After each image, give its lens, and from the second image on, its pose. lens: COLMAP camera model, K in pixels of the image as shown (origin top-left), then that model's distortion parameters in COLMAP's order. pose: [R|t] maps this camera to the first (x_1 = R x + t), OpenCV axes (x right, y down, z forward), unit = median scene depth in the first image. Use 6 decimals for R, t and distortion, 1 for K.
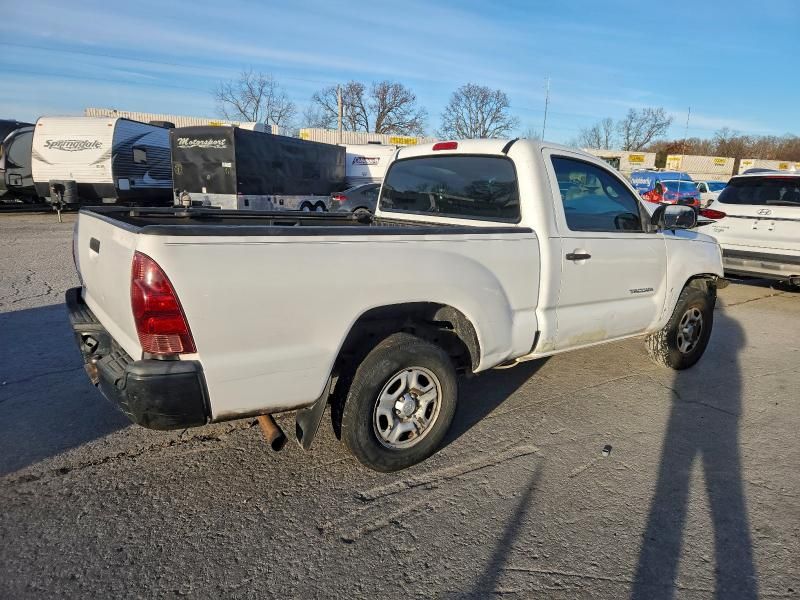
lens RADIAL K [[602.9, 0, 409.0], [0, 602.9, 300.1], [0, 0, 1]] dist [0.033679, -0.001803]
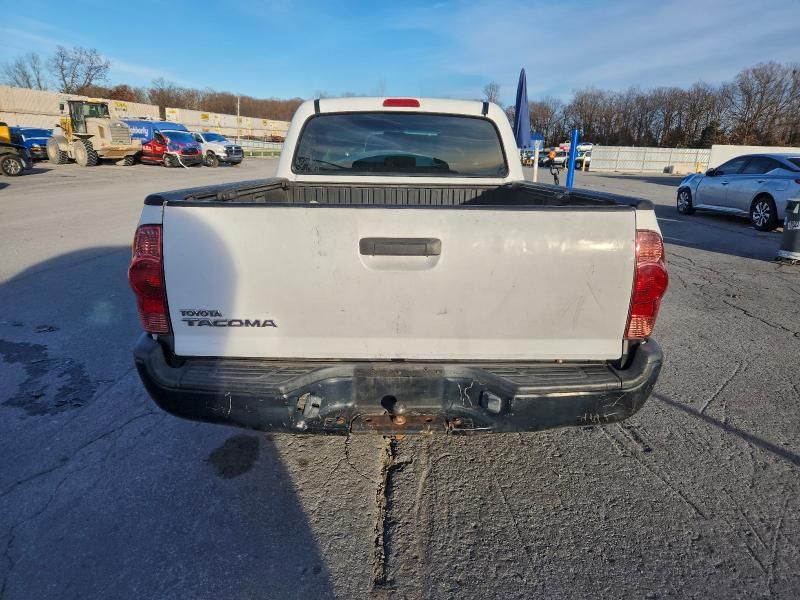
lens RADIAL K [[602.9, 0, 409.0], [0, 602.9, 300.1], [0, 0, 1]] dist [0.033679, -0.001803]
pose [[0.528015, -0.223831, 0.819207, -0.241026], [0.155475, 0.973815, 0.165864, -0.030996], [-0.834881, 0.039788, 0.548990, 0.138297]]
